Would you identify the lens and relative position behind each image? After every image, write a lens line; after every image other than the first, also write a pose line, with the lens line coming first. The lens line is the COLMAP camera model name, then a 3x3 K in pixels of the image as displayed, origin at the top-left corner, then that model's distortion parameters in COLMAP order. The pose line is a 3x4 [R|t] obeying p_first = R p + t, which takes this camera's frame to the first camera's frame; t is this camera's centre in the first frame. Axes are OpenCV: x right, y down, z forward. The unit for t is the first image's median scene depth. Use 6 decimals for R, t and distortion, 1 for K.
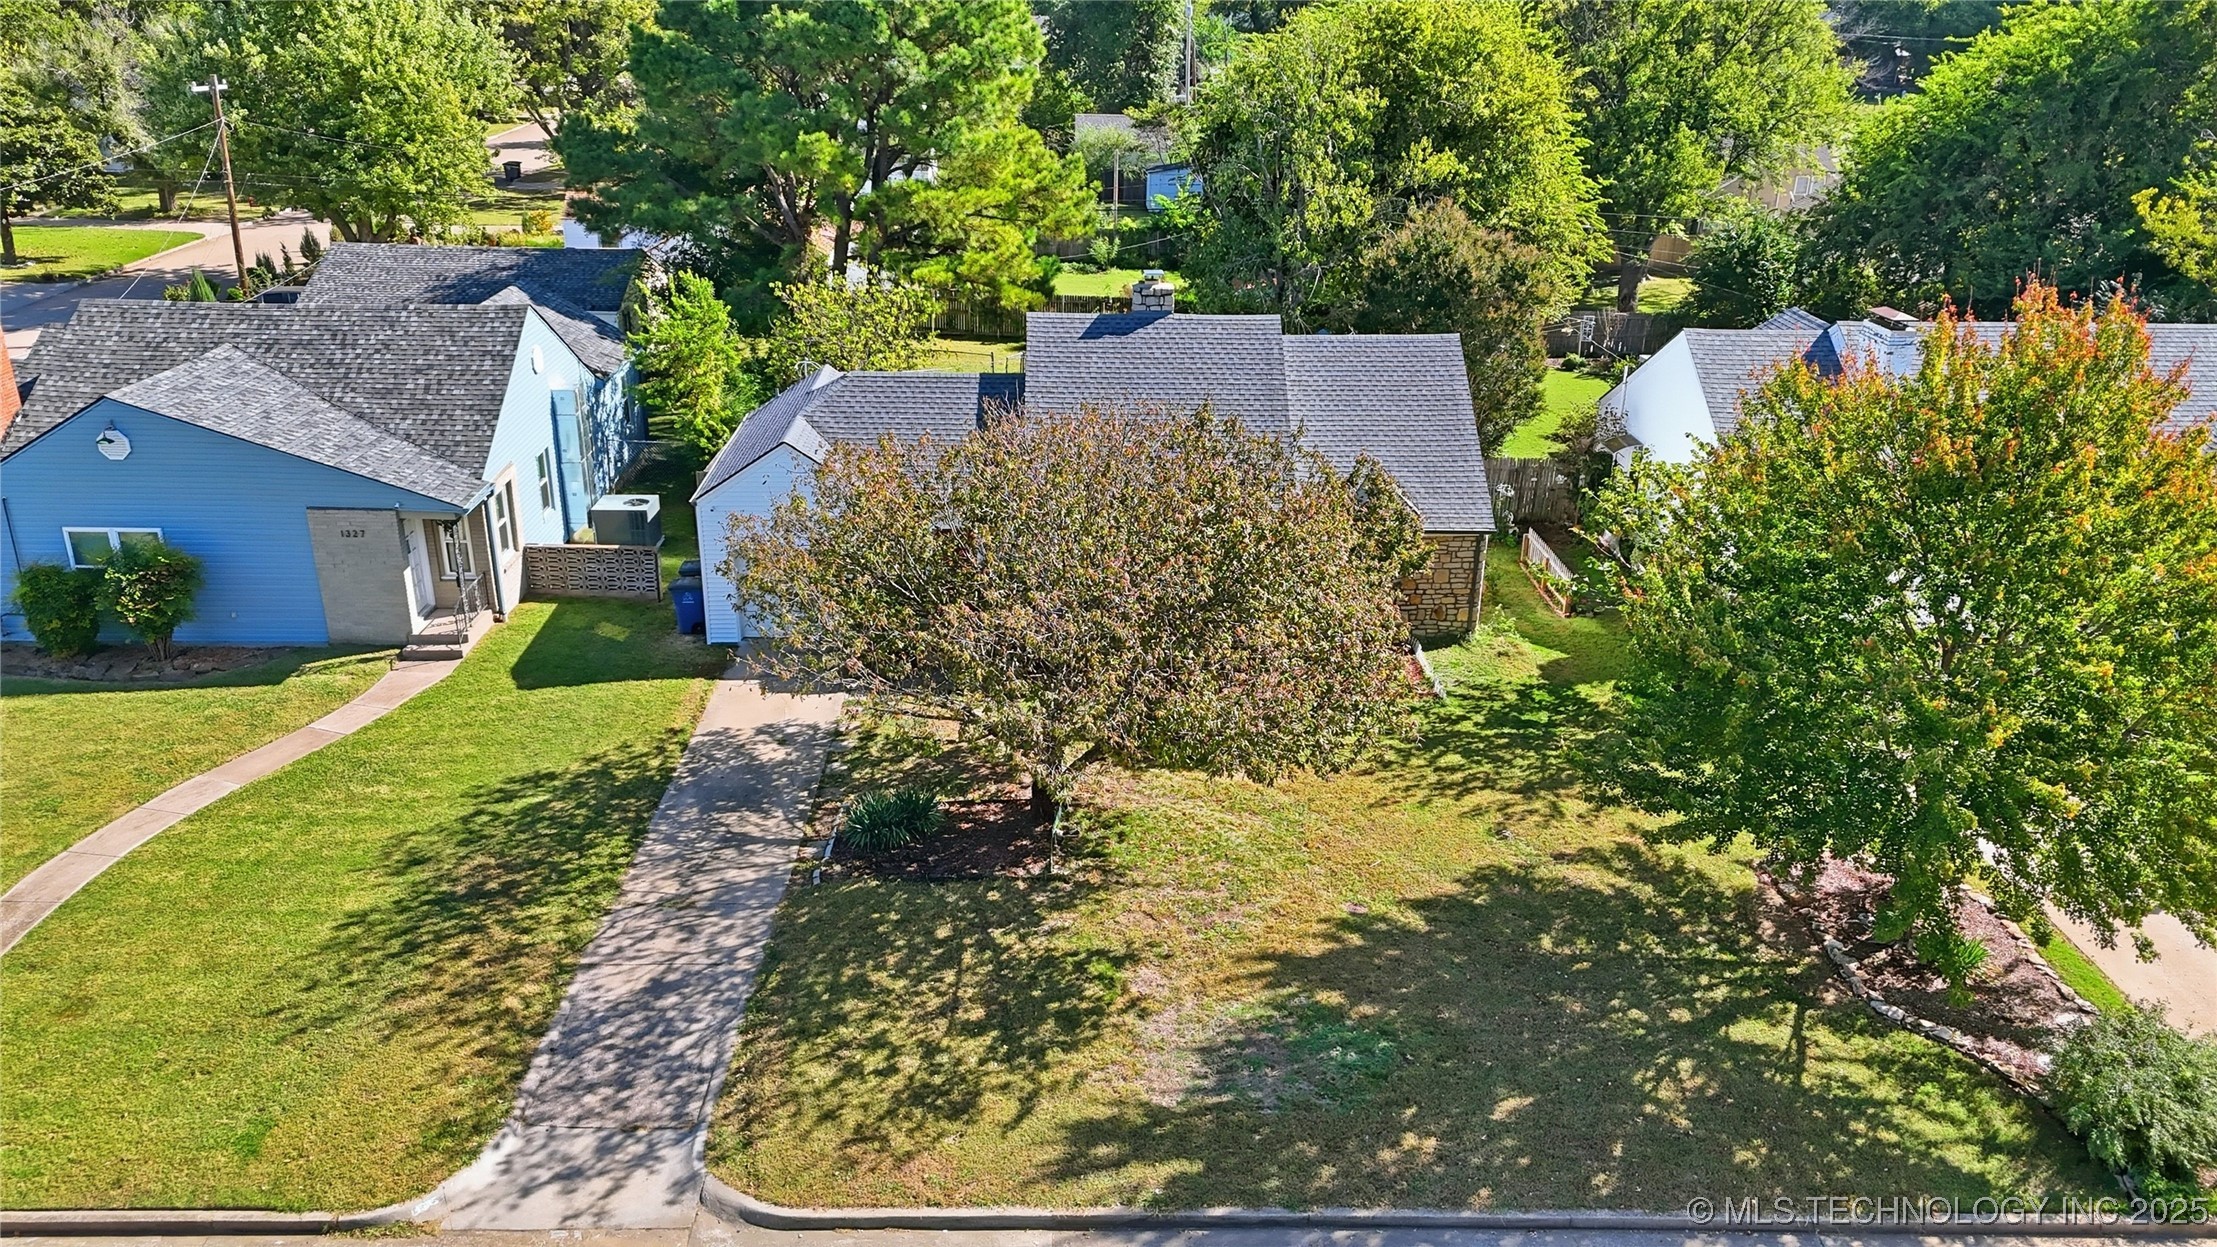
lens RADIAL K [[1644.8, 0, 1101.6], [0, 1644.8, 621.7], [0, 0, 1]] dist [0.045227, -0.023025]
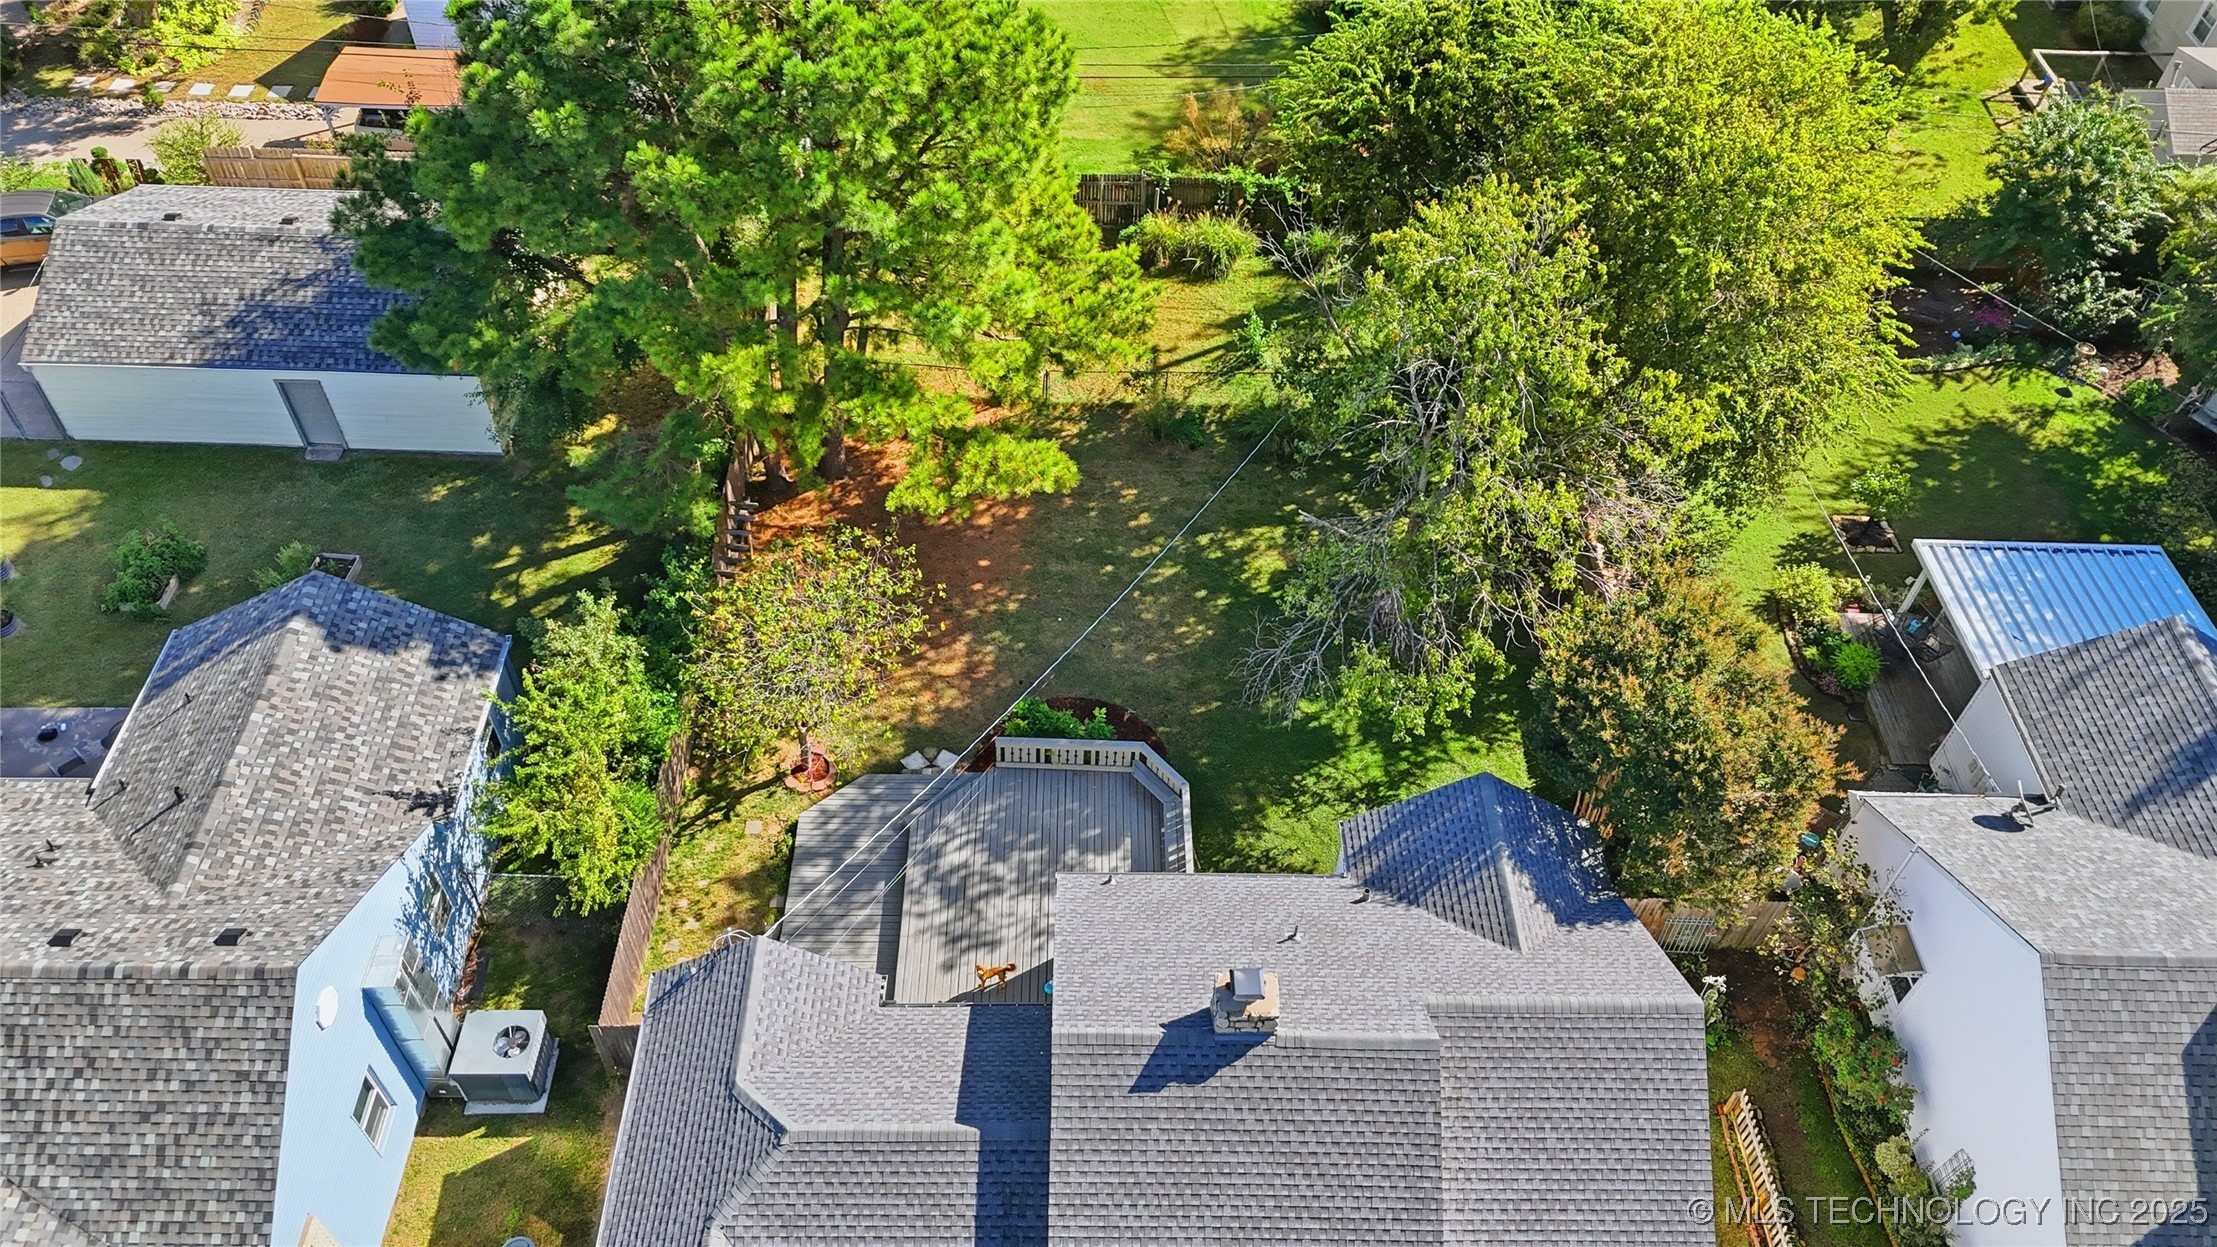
lens RADIAL K [[1644.8, 0, 1101.6], [0, 1644.8, 615.8], [0, 0, 1]] dist [0.045227, -0.023025]
pose [[0.999698, 0.023516, -0.007089, -0.036271], [-0.017899, 0.895177, 0.445352, -0.919170], [0.016819, -0.445091, 0.895327, 0.707696]]
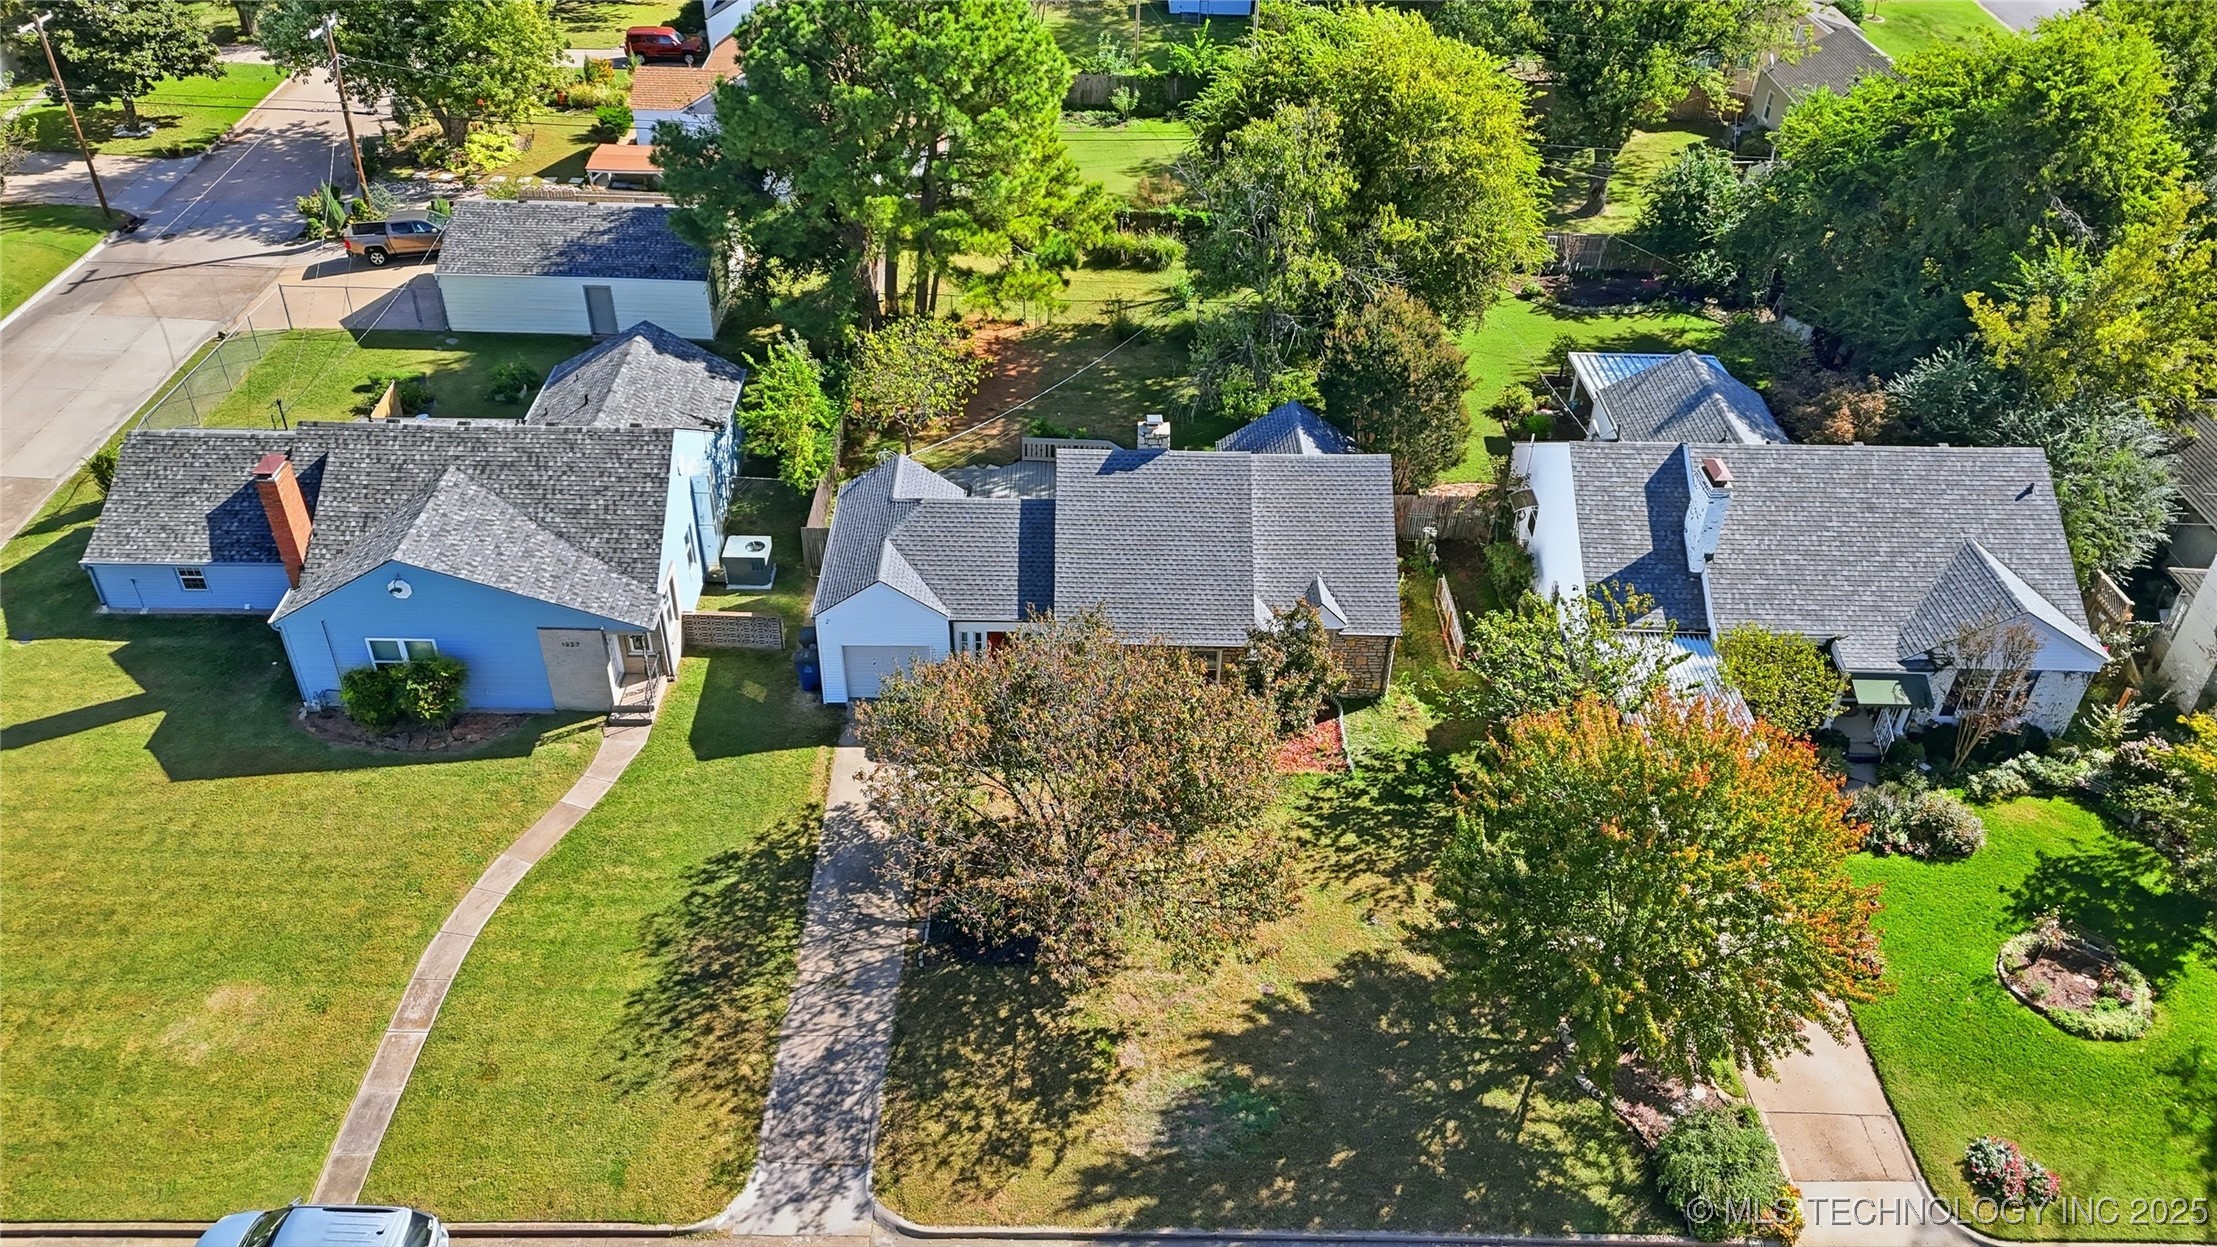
lens RADIAL K [[1644.8, 0, 1101.5], [0, 1644.8, 622.8], [0, 0, 1]] dist [0.045227, -0.023025]
pose [[0.999821, 0.016699, -0.008901, 0.005505], [-0.013856, 0.966391, 0.256704, -0.567487], [0.012889, -0.256535, 0.966449, -0.427715]]
